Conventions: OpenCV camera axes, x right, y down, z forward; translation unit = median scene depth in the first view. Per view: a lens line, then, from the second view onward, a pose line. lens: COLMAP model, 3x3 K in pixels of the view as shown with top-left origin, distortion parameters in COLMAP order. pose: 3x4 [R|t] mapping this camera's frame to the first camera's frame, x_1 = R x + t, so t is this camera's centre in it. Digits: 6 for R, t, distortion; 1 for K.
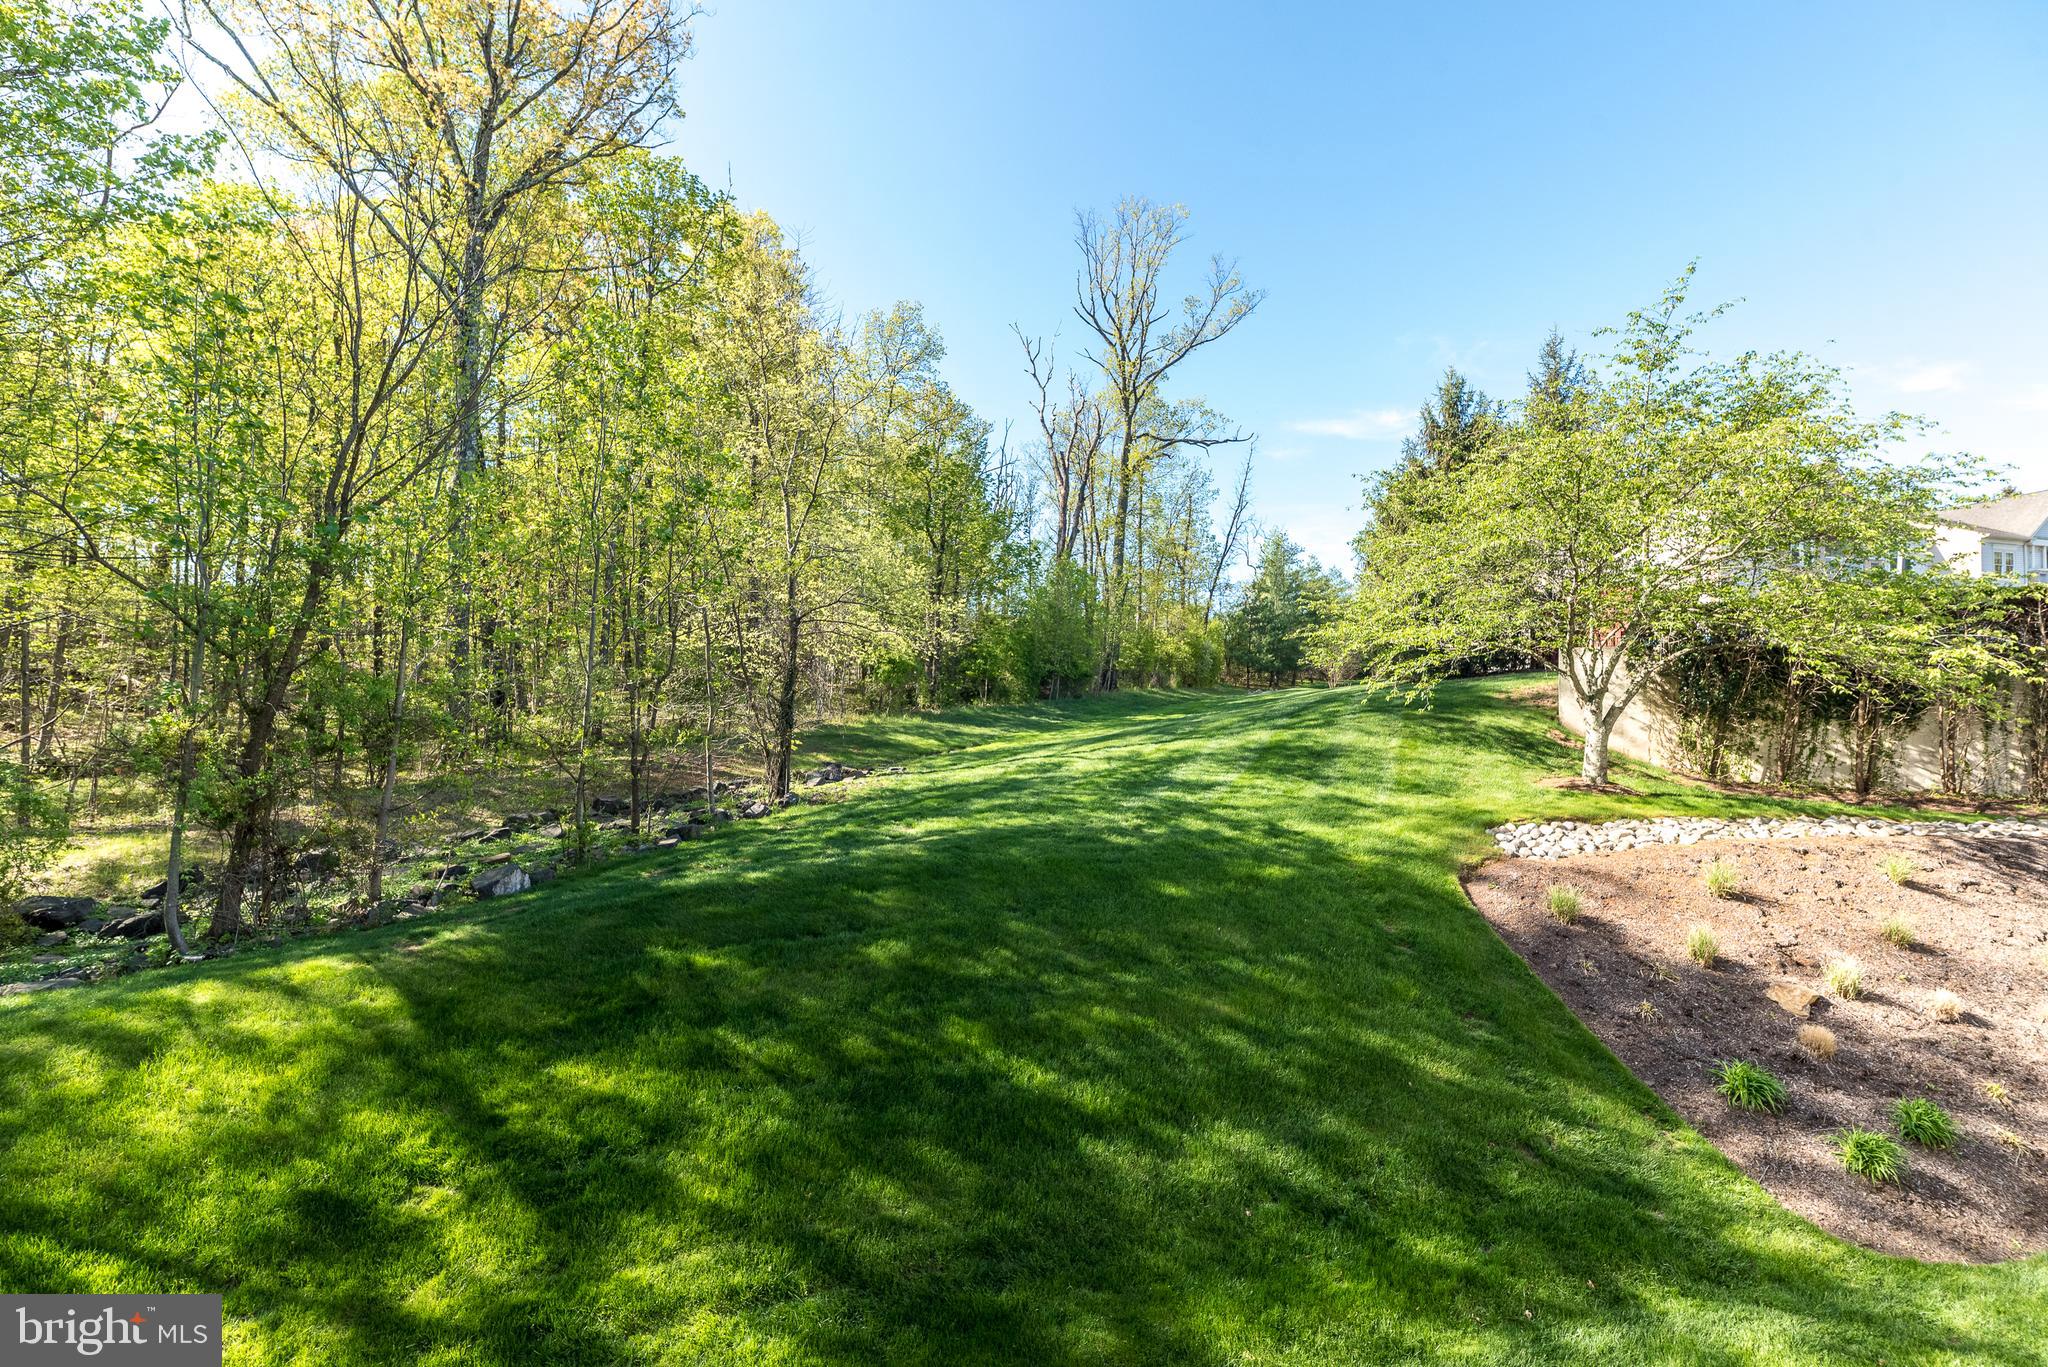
lens RADIAL K [[874.4, 0, 1016.3], [0, 874.4, 690.6], [0, 0, 1]] dist [0.010826, 0.000086]
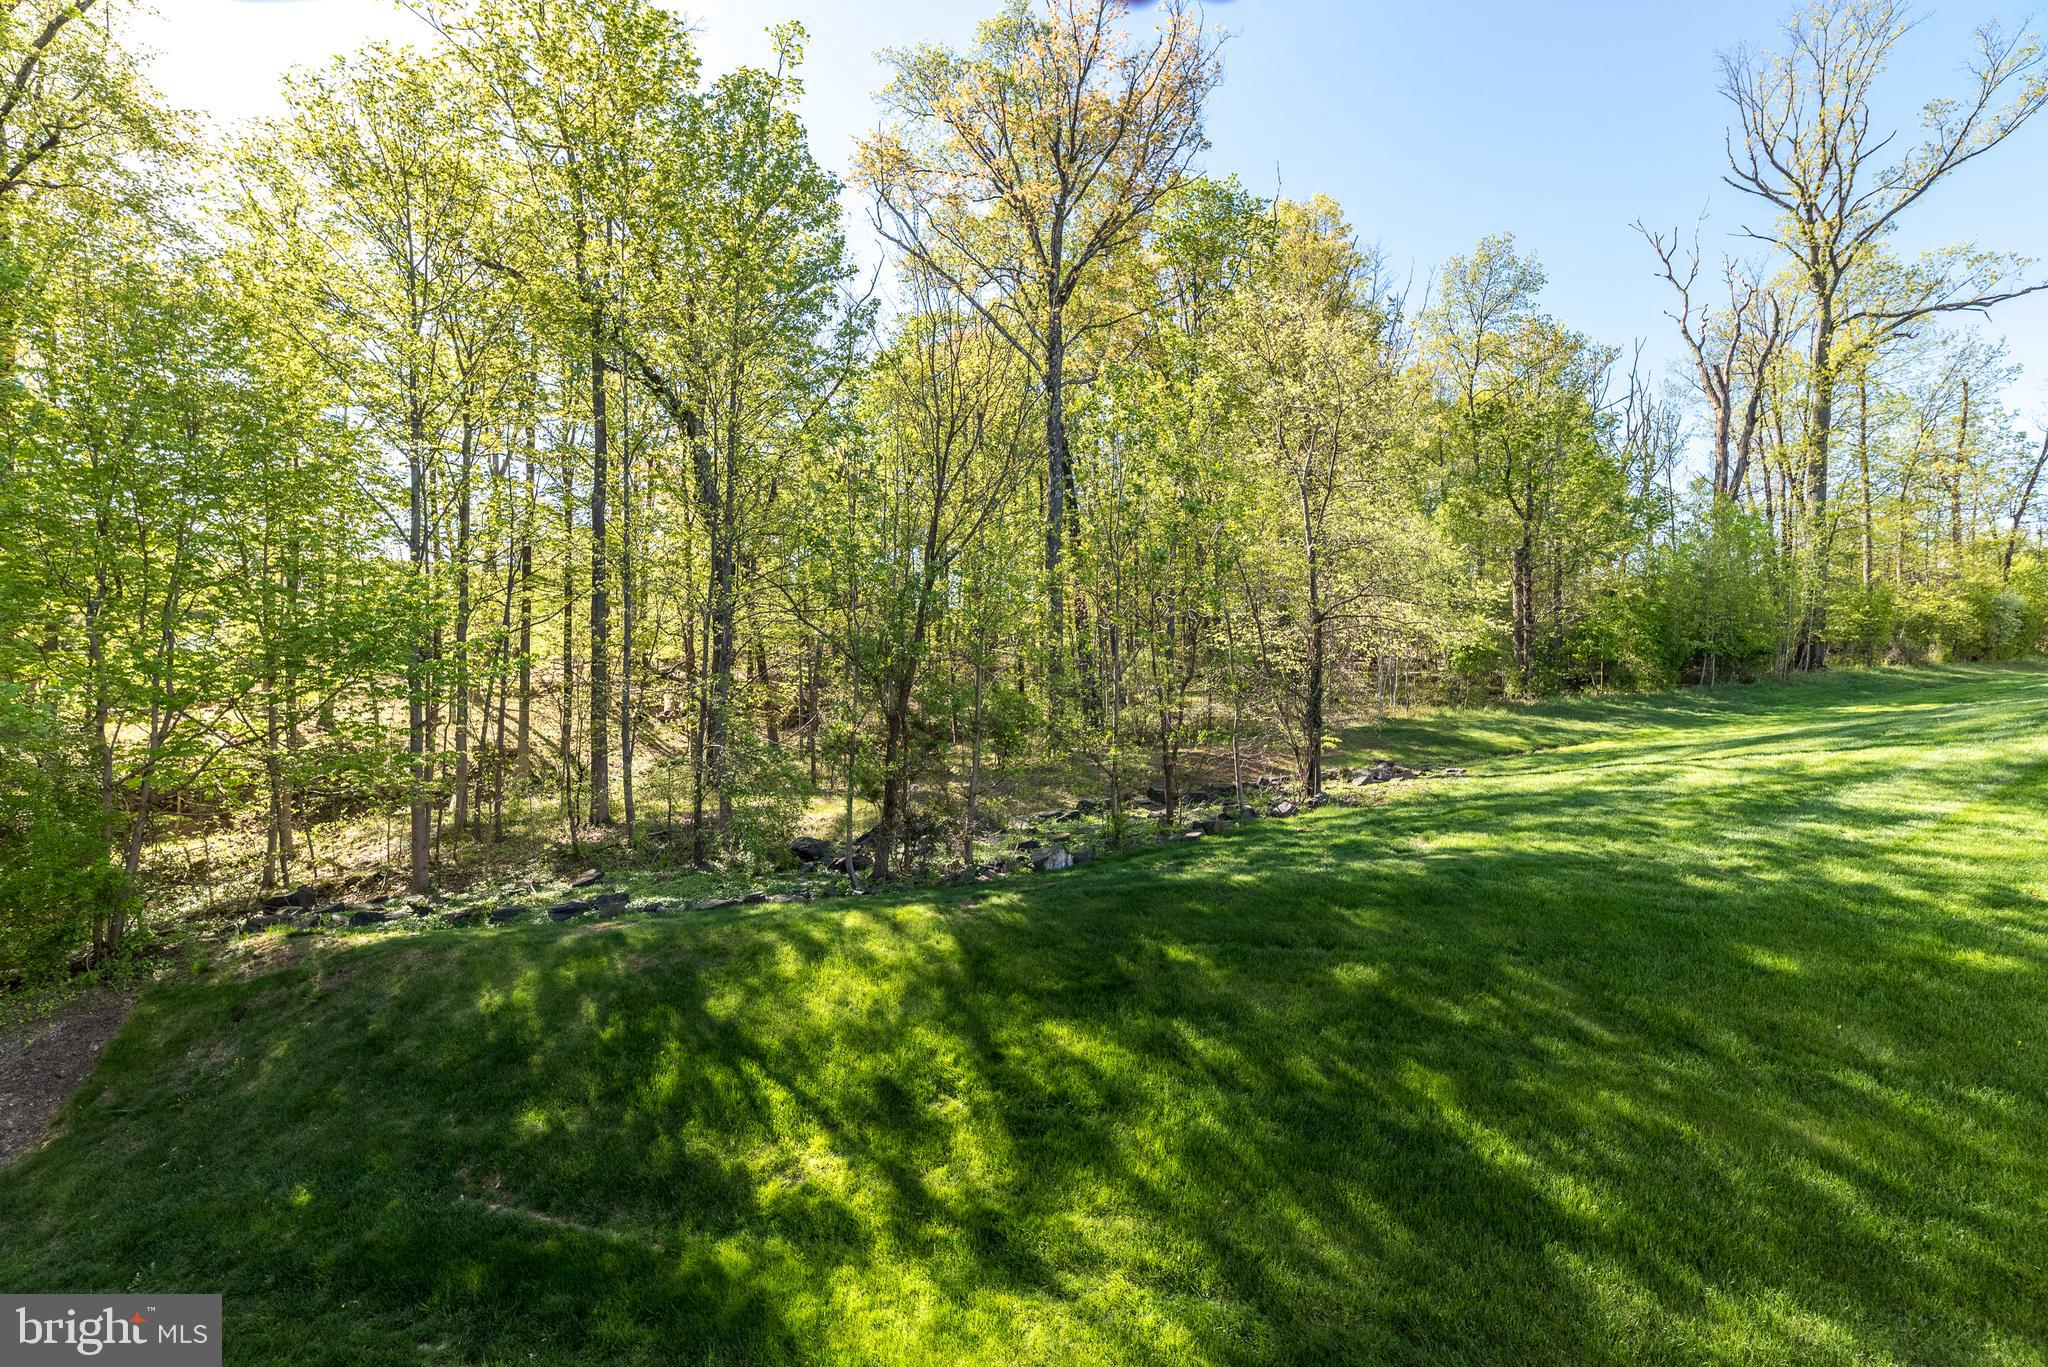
lens RADIAL K [[874.4, 0, 1018.1], [0, 874.4, 682.2], [0, 0, 1]] dist [0.010826, 0.000086]
pose [[0.806805, -0.023341, -0.590357, 0.099719], [0.023822, 0.999692, -0.006969, -0.016912], [0.590338, -0.008441, 0.807112, 0.016383]]
